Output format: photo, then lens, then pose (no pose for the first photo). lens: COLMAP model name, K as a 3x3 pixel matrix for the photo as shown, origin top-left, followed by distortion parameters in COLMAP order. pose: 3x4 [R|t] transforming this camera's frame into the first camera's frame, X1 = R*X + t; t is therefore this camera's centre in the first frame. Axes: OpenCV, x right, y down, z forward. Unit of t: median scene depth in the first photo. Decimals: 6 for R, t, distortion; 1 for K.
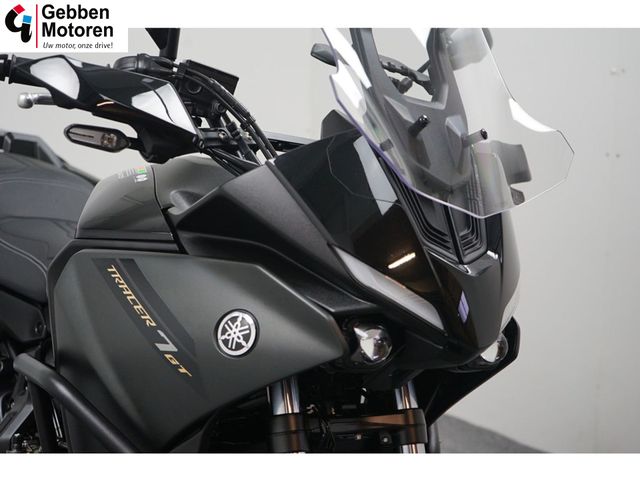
lens RADIAL K [[969.5, 0, 322.0], [0, 969.5, 243.6], [0, 0, 1]] dist [-0.007804, 0.000000]
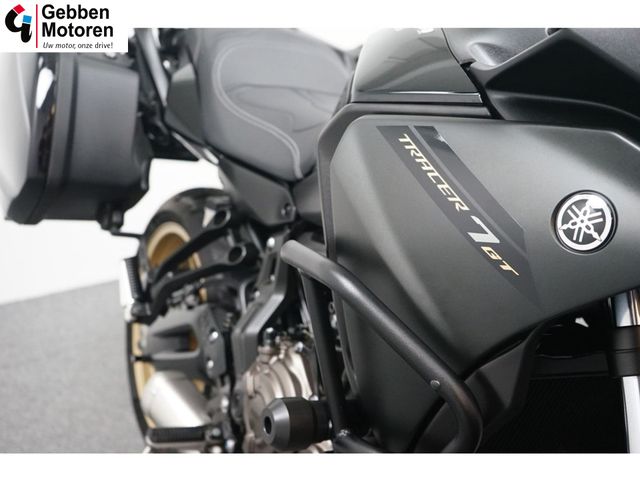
lens RADIAL K [[969.5, 0, 317.3], [0, 969.5, 237.6], [0, 0, 1]] dist [-0.007804, 0.000000]
pose [[0.981943, 0.020511, -0.188063, -0.138662], [0.001028, 0.993512, 0.113721, 0.016414], [0.189176, -0.111861, 0.975551, 0.196369]]
